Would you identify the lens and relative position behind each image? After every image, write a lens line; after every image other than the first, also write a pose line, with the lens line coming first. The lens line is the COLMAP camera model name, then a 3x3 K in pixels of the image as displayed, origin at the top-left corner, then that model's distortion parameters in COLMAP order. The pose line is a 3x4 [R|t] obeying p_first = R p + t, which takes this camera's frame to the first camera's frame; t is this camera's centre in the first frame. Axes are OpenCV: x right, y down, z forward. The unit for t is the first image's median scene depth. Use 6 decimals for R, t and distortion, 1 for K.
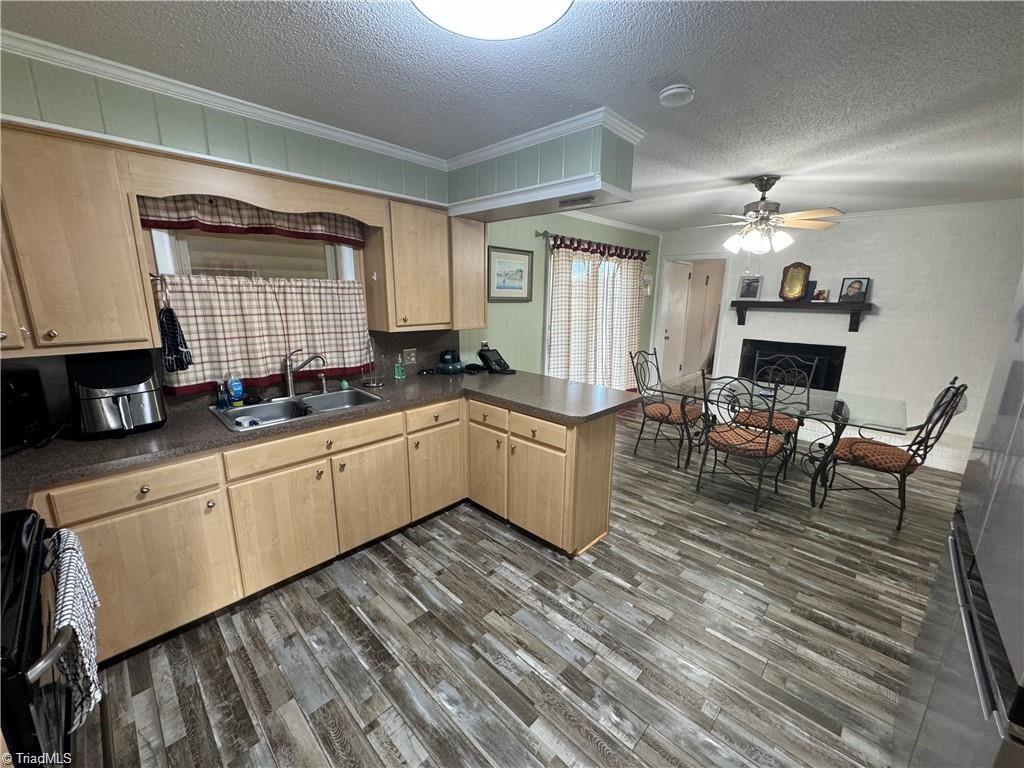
lens RADIAL K [[408.9, 0, 512.8], [0, 408.9, 384.4], [0, 0, 1]] dist [-0.002963, 0.001173]
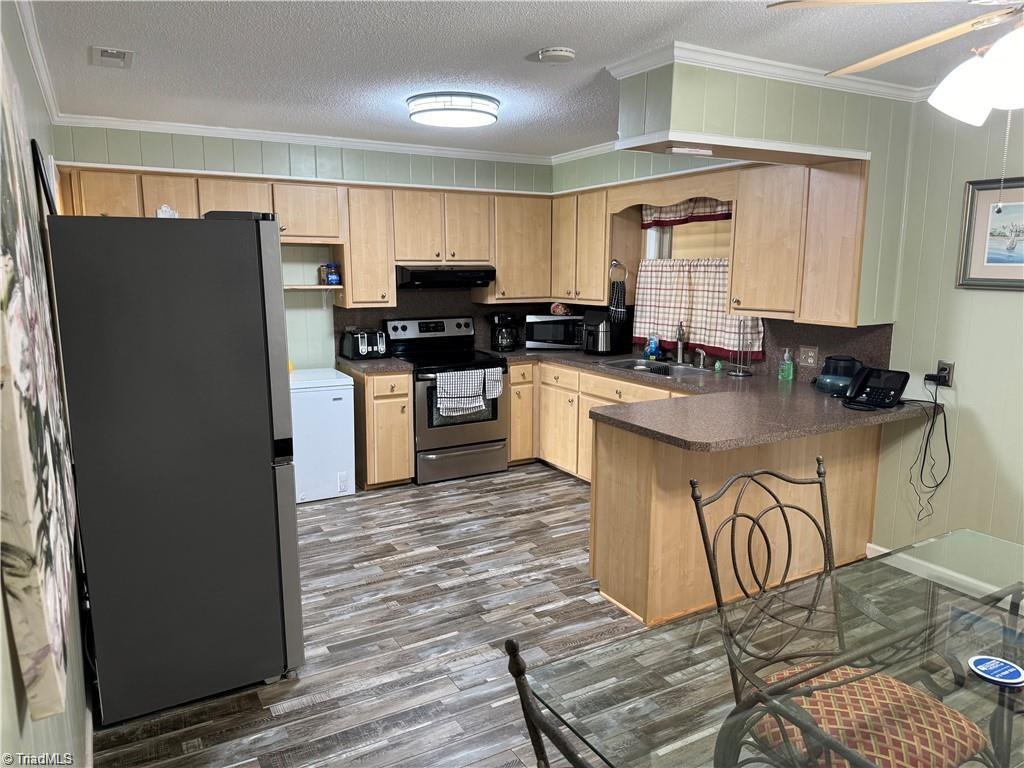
lens RADIAL K [[720.3, 0, 515.6], [0, 720.3, 393.7], [0, 0, 1]] dist [0.064252, -0.079975]
pose [[-0.282008, 0.155516, -0.946724, 1.571511], [-0.214782, 0.951497, 0.220278, -0.244425], [0.935062, 0.265460, -0.234927, 1.131061]]
